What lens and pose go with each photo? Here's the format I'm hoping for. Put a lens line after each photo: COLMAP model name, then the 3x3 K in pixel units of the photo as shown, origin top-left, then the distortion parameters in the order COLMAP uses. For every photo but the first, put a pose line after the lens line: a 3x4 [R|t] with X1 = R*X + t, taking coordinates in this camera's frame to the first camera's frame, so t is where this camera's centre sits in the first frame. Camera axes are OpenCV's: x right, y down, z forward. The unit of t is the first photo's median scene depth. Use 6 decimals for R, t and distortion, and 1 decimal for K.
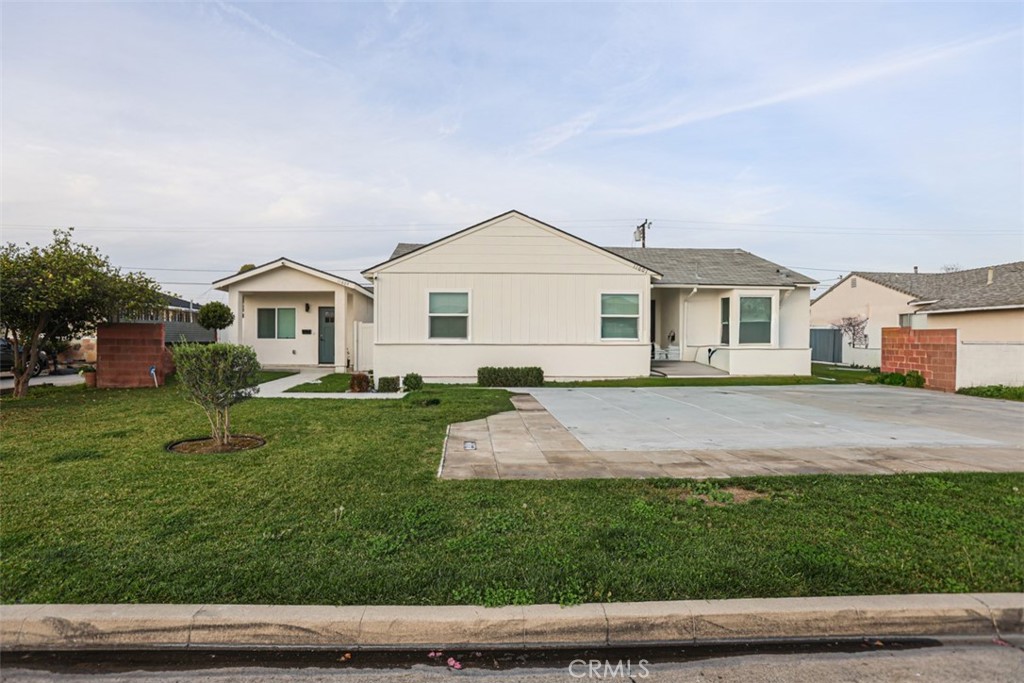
lens RADIAL K [[494.4, 0, 472.6], [0, 494.4, 347.6], [0, 0, 1]] dist [-0.055470, 0.015809]
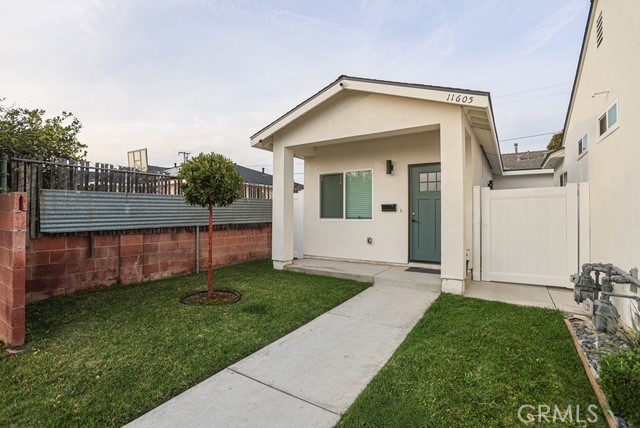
lens RADIAL K [[309.0, 0, 317.5], [0, 309.0, 209.3], [0, 0, 1]] dist [-0.055470, 0.015809]
pose [[0.832738, -0.013530, -0.553501, -0.277903], [0.002591, 0.999786, -0.020541, -0.031027], [0.553661, 0.015672, 0.832595, 0.877913]]
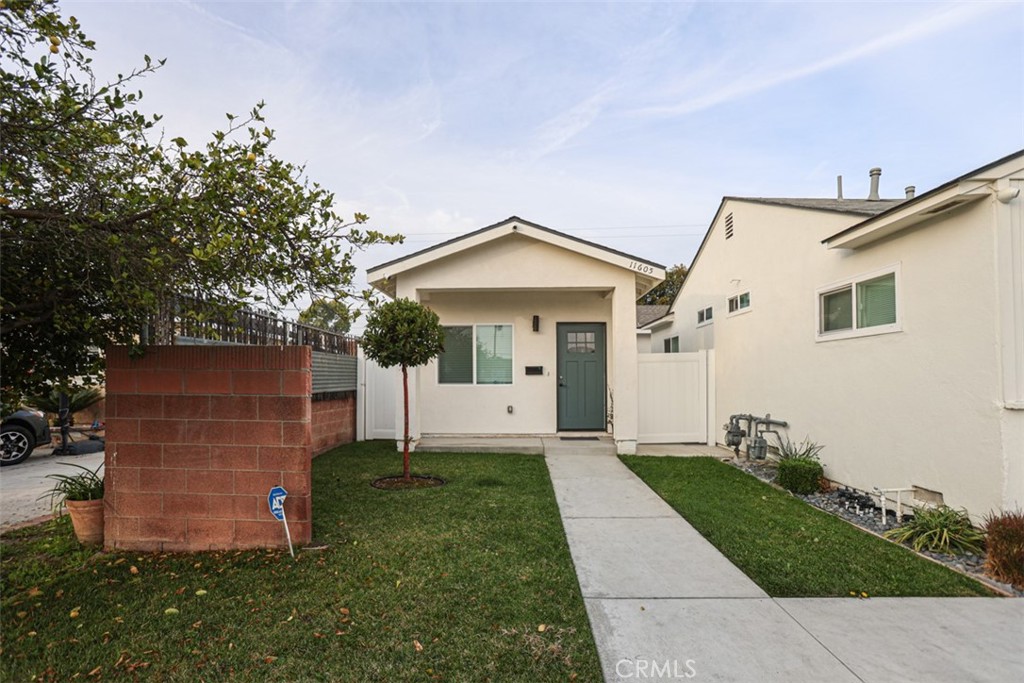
lens RADIAL K [[494.4, 0, 511.7], [0, 494.4, 373.6], [0, 0, 1]] dist [-0.055470, 0.015809]
pose [[0.999263, -0.009390, -0.037207, -0.471108], [0.008573, 0.999720, -0.022052, -0.023736], [0.037404, 0.021717, 0.999064, 0.653680]]
